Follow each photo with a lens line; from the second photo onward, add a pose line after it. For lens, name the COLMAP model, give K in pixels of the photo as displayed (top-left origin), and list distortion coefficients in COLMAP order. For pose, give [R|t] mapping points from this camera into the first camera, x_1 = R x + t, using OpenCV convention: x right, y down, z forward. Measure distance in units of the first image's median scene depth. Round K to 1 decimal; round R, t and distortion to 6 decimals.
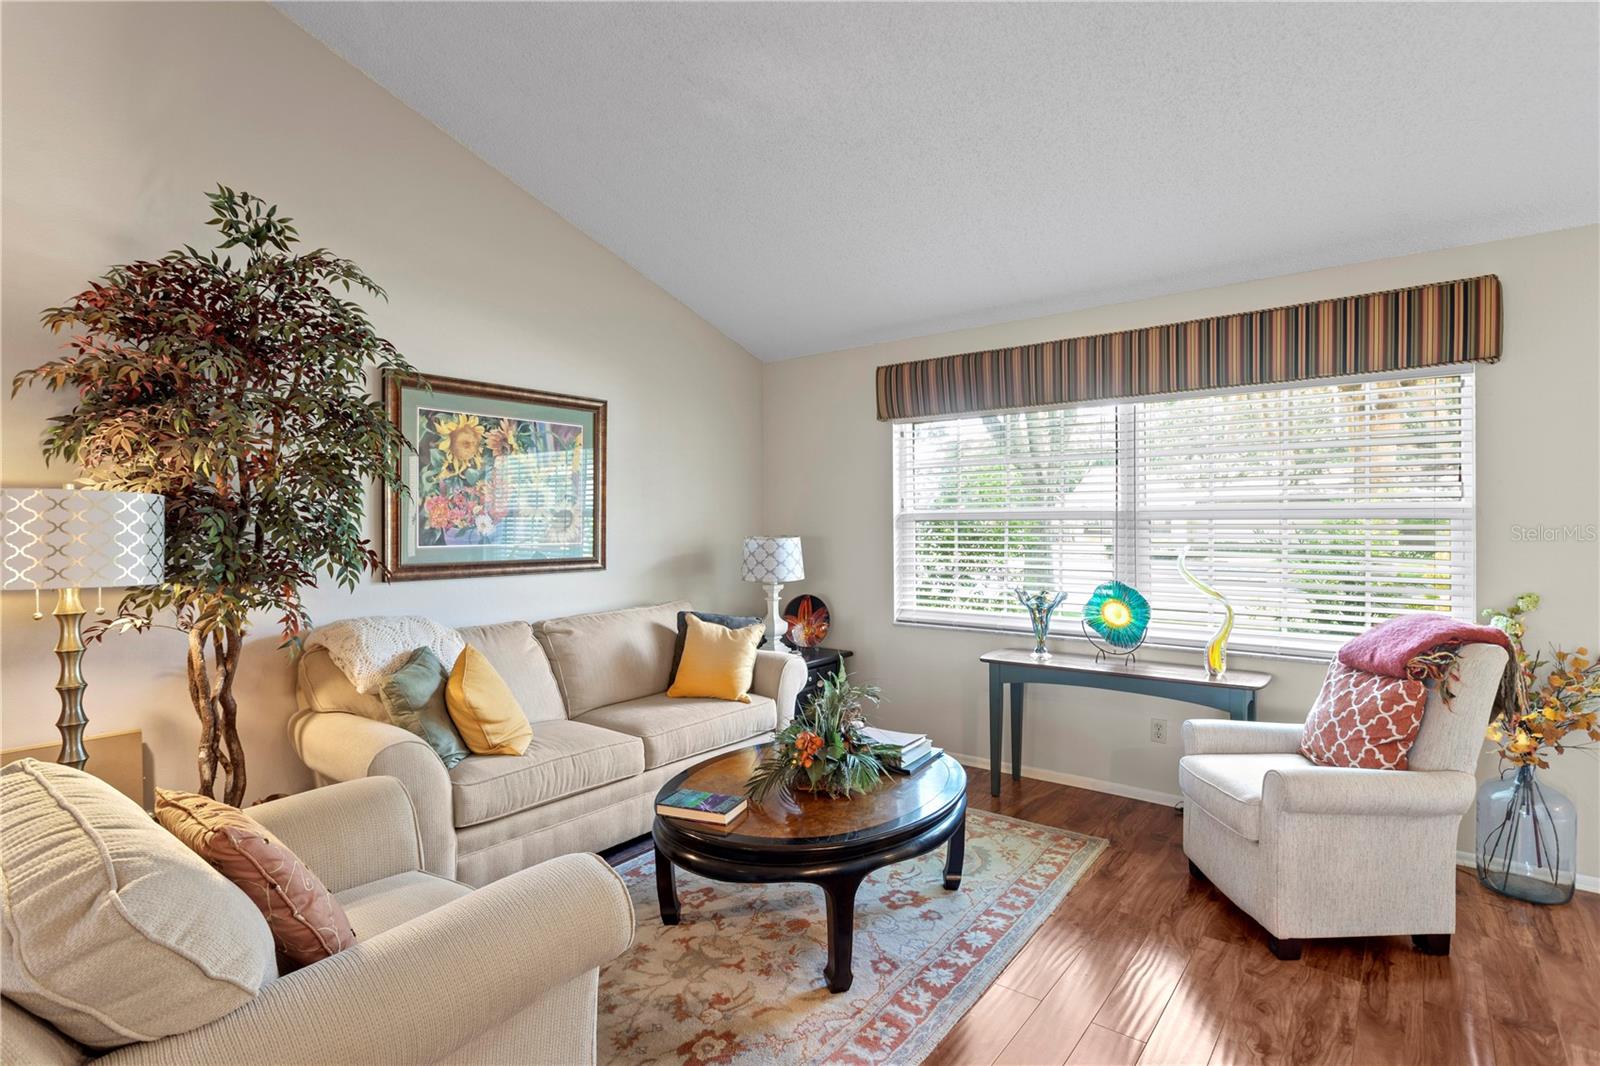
lens RADIAL K [[793.6, 0, 804.5], [0, 793.6, 522.9], [0, 0, 1]] dist [-0.006771, 0.001438]
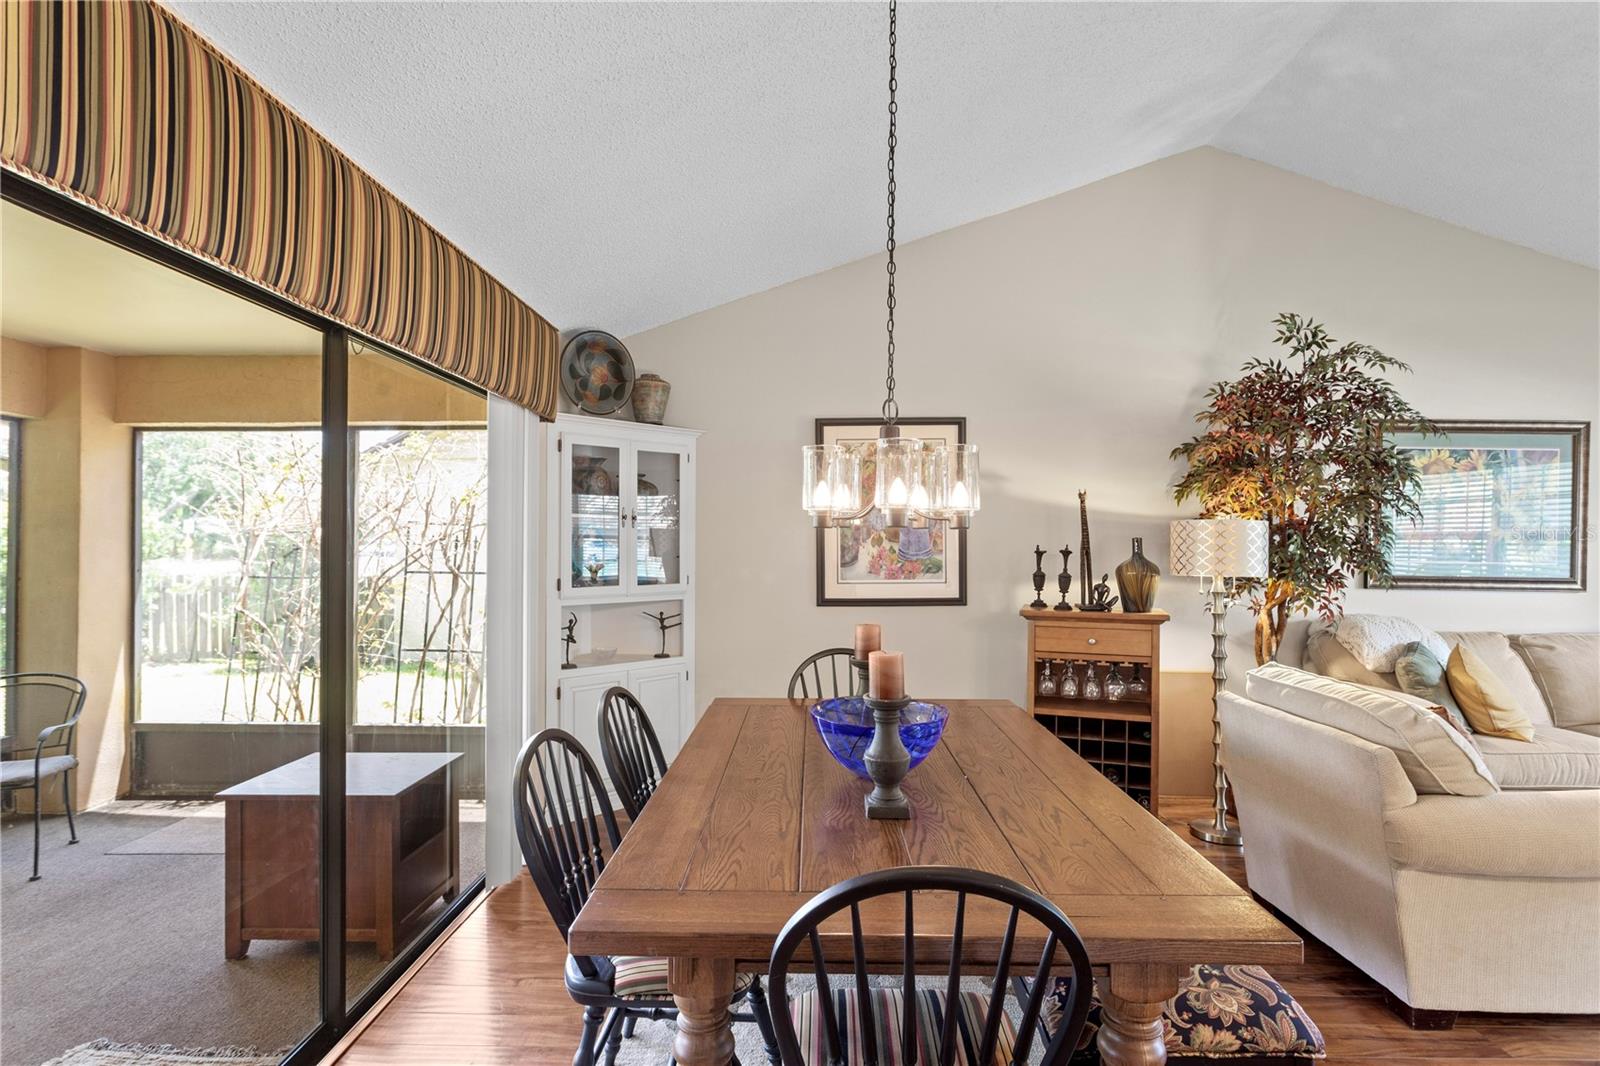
lens RADIAL K [[793.6, 0, 802.2], [0, 793.6, 536.9], [0, 0, 1]] dist [-0.006771, 0.001438]
pose [[0.599964, 0.005201, -0.800010, -0.058421], [-0.012747, 0.999914, -0.003059, 0.007208], [0.799926, 0.012033, 0.599978, -0.444498]]
